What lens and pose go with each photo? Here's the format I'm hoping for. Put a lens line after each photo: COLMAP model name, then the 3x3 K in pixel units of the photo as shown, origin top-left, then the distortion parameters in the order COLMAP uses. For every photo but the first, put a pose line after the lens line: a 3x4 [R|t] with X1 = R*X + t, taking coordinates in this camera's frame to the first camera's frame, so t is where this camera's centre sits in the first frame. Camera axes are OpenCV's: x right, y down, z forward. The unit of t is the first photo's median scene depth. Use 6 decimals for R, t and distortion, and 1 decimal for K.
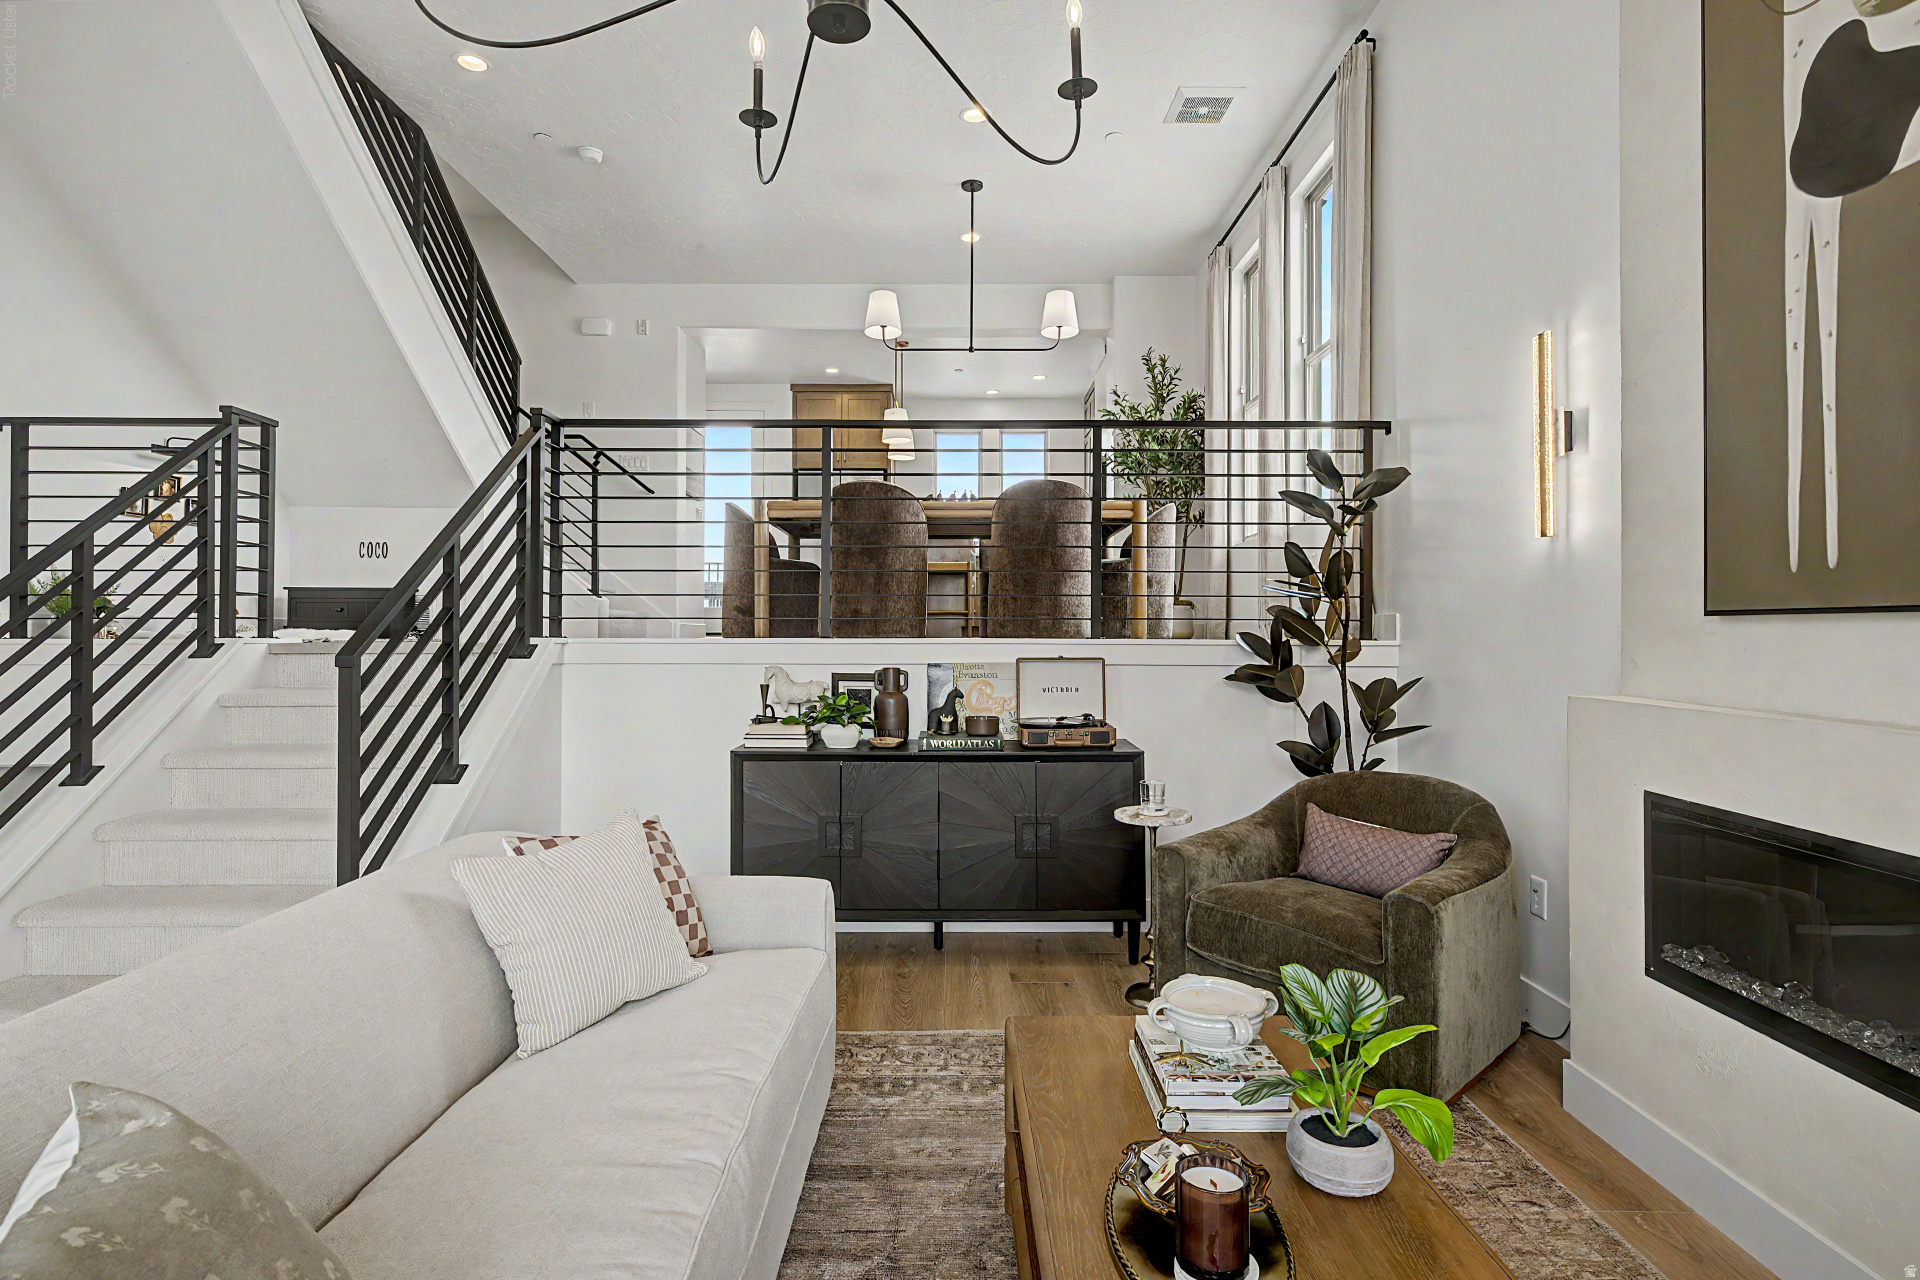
lens RADIAL K [[962.3, 0, 960.5], [0, 962.3, 631.8], [0, 0, 1]] dist [0.000603, 0.000100]
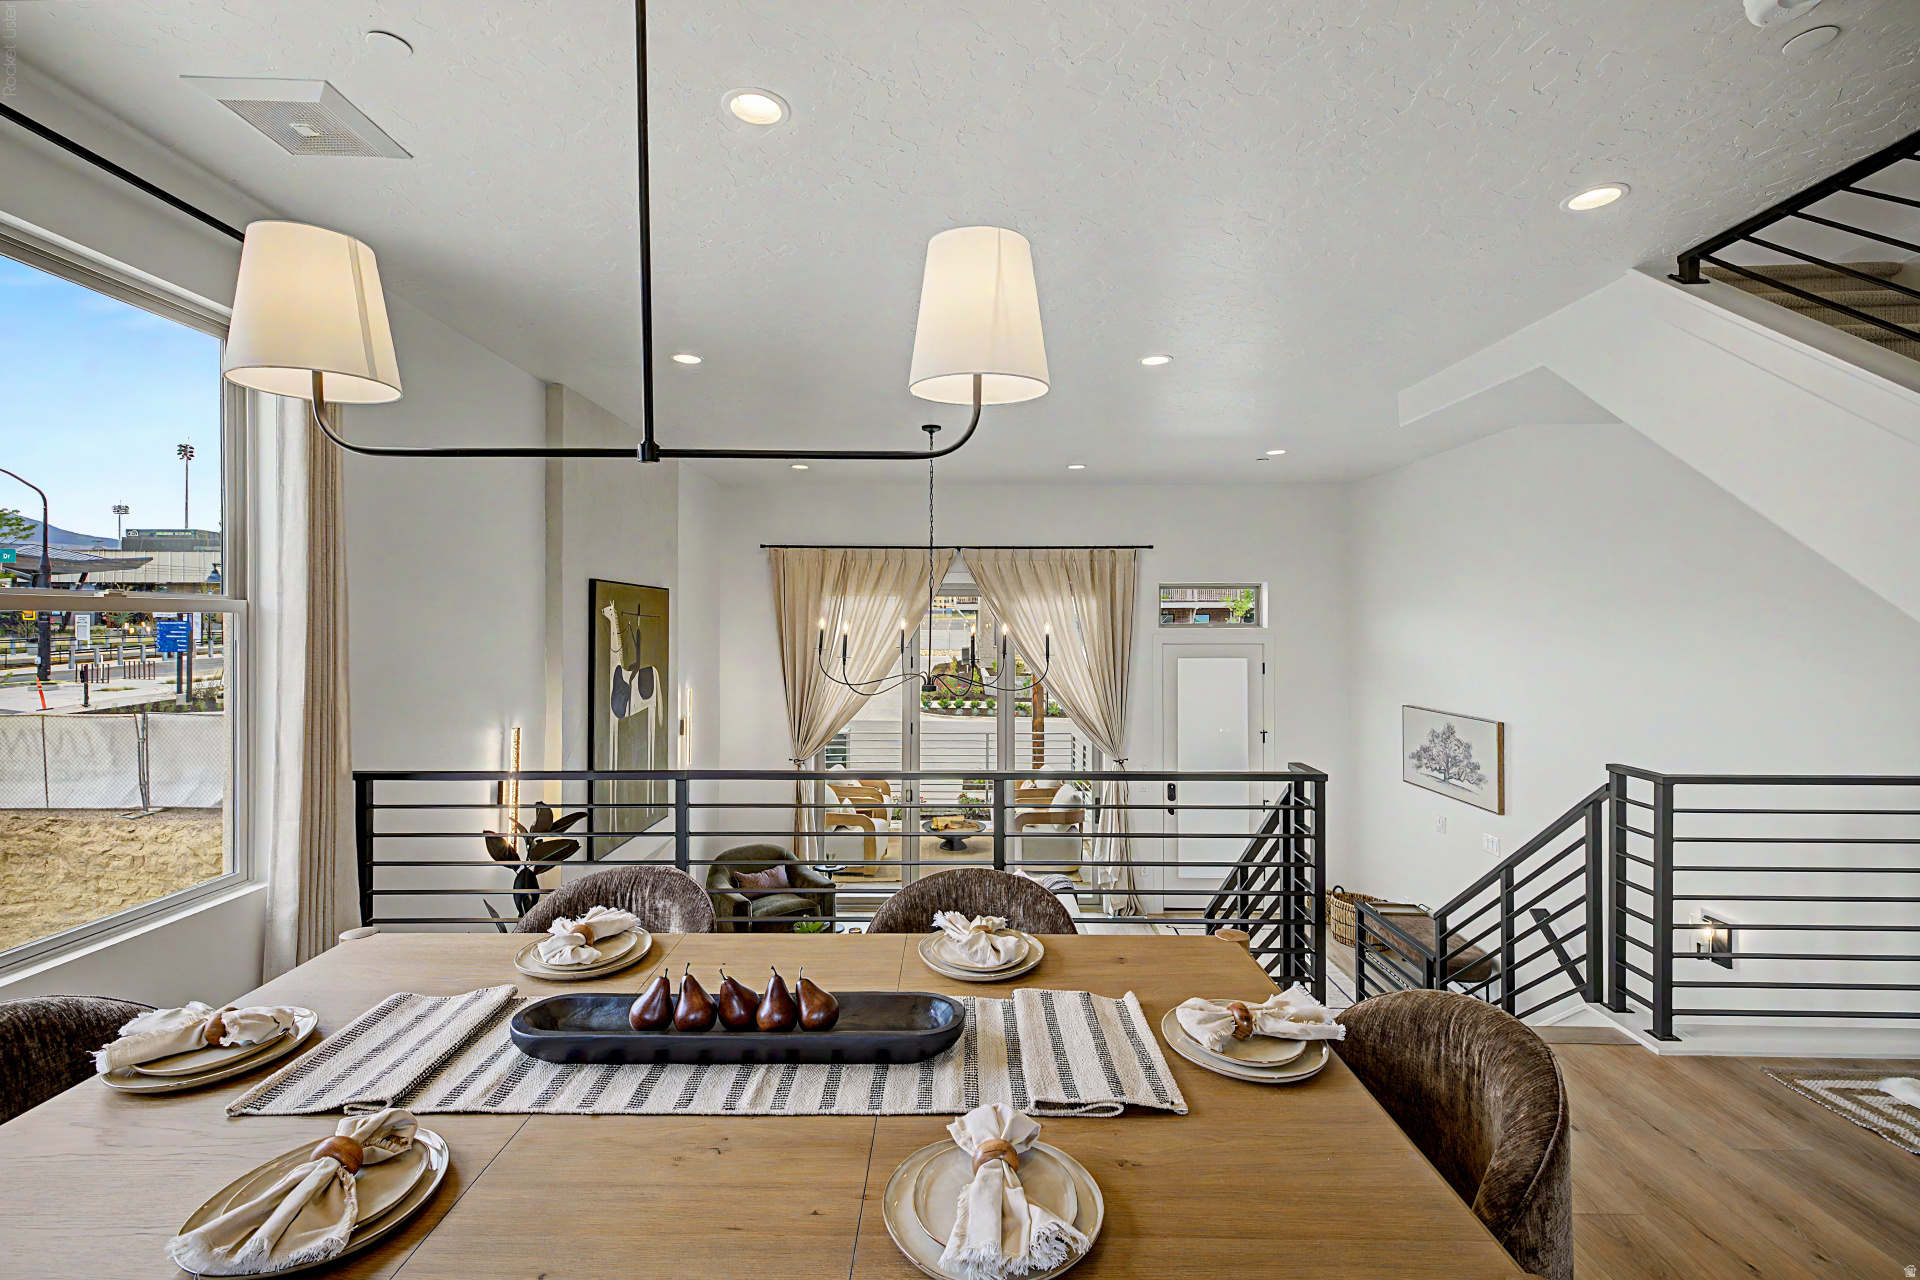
lens RADIAL K [[814.7, 0, 958.7], [0, 814.7, 632.9], [0, 0, 1]] dist [0.000901, 0.000058]
pose [[-0.999984, -0.003498, 0.004475, -0.122541], [-0.003491, 0.999993, 0.001645, -0.353184], [-0.004481, 0.001629, -0.999989, 1.768825]]
